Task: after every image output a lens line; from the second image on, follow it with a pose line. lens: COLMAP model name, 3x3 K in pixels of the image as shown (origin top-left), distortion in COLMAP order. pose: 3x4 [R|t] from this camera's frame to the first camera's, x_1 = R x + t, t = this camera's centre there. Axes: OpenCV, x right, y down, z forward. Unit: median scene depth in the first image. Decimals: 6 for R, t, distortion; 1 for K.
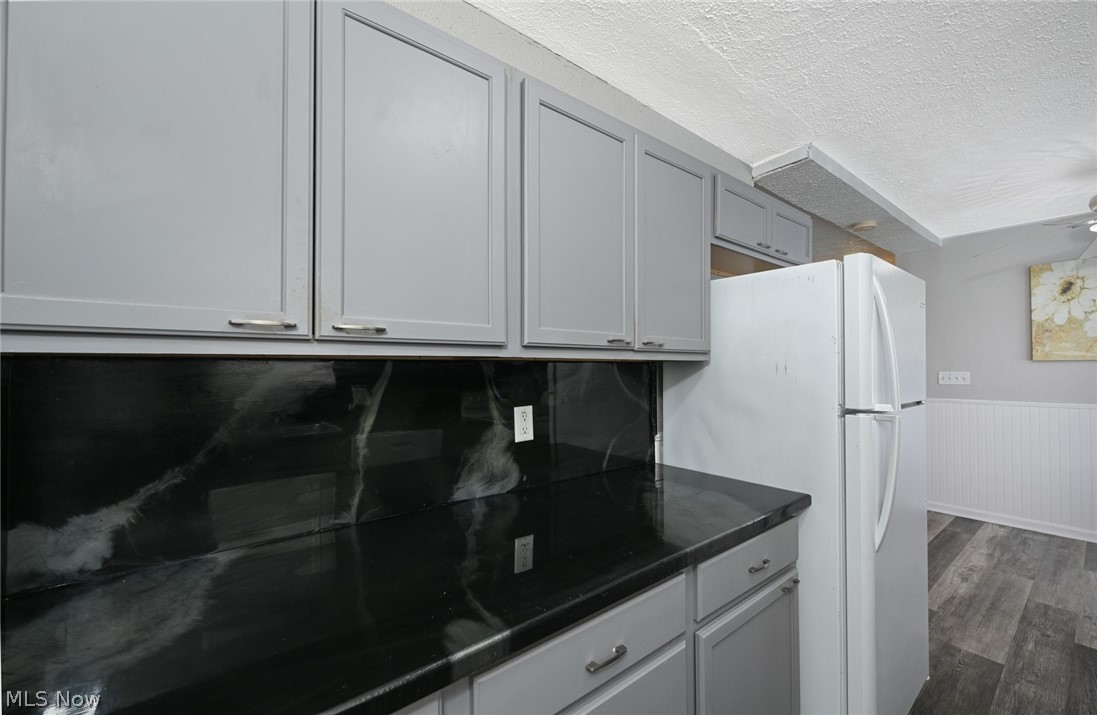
lens RADIAL K [[429.5, 0, 546.9], [0, 429.5, 360.7], [0, 0, 1]] dist [-0.000693, -0.000042]
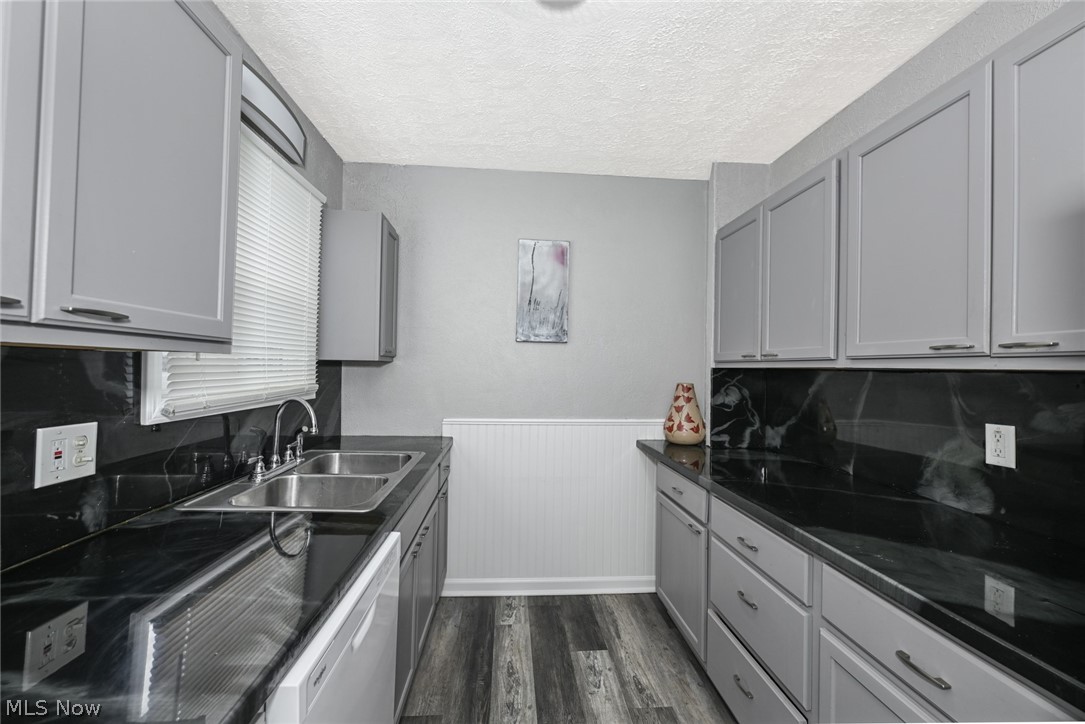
lens RADIAL K [[433.2, 0, 542.5], [0, 433.2, 362.0], [0, 0, 1]] dist [-0.000271, -0.000025]
pose [[-0.549058, -0.018422, -0.835581, 1.332643], [-0.008460, 0.999828, -0.016484, 0.004704], [0.835741, -0.001981, -0.549120, 0.825642]]
